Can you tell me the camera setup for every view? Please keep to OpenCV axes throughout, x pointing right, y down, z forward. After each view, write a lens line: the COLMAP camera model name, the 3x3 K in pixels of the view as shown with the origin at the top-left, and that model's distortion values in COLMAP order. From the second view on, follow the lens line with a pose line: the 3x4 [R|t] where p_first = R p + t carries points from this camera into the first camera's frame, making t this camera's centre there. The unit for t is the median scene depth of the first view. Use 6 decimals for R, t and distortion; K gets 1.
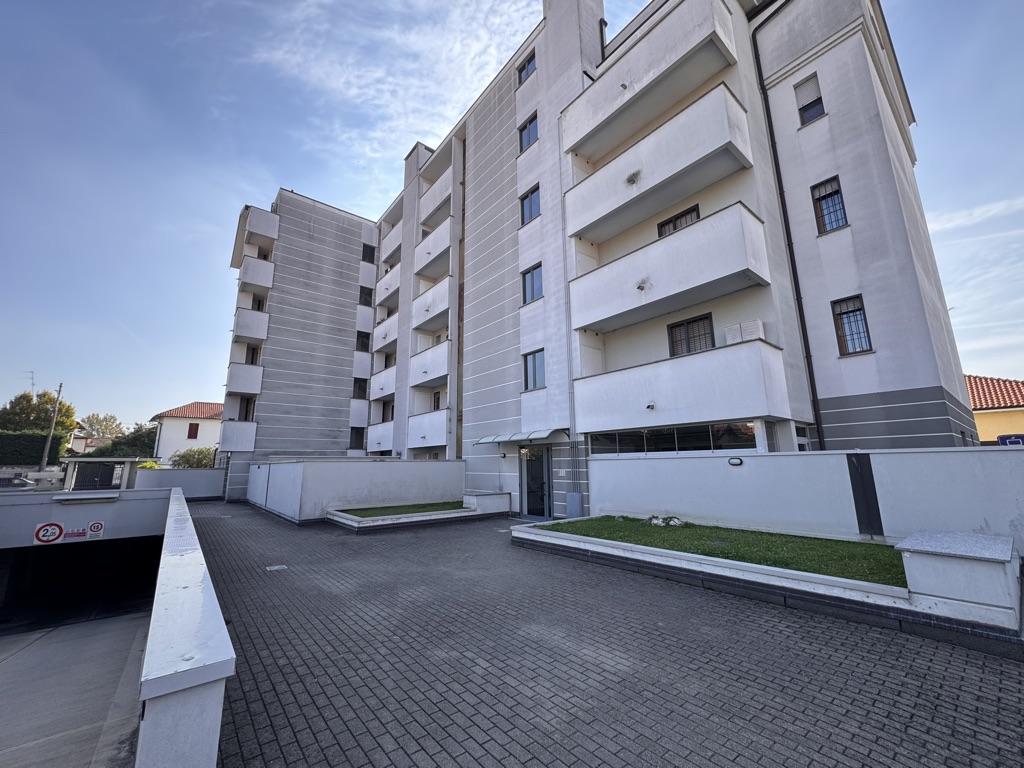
lens RADIAL K [[416.2, 0, 510.5], [0, 416.2, 377.9], [0, 0, 1]] dist [-0.004453, -0.000020]
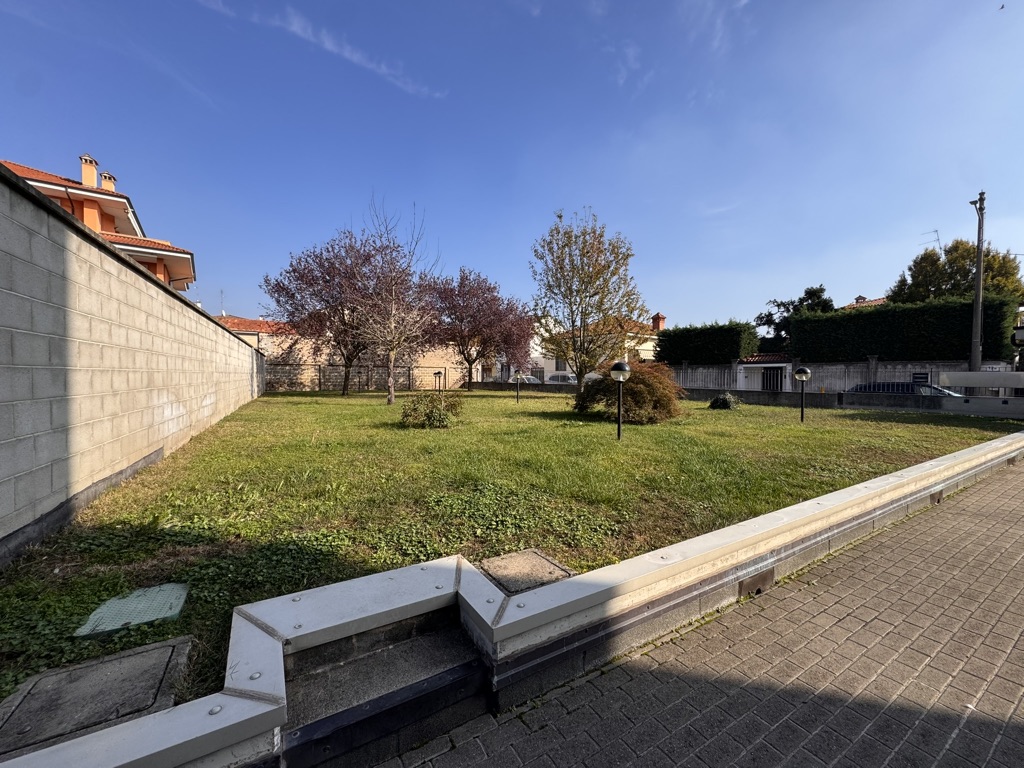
lens RADIAL K [[409.0, 0, 511.0], [0, 409.0, 380.9], [0, 0, 1]] dist [0.001328, 0.000224]
pose [[-0.119373, 0.030566, -0.992379, -0.536278], [0.207390, 0.978245, 0.005184, 0.110176], [0.970948, -0.205191, -0.123116, 0.480286]]
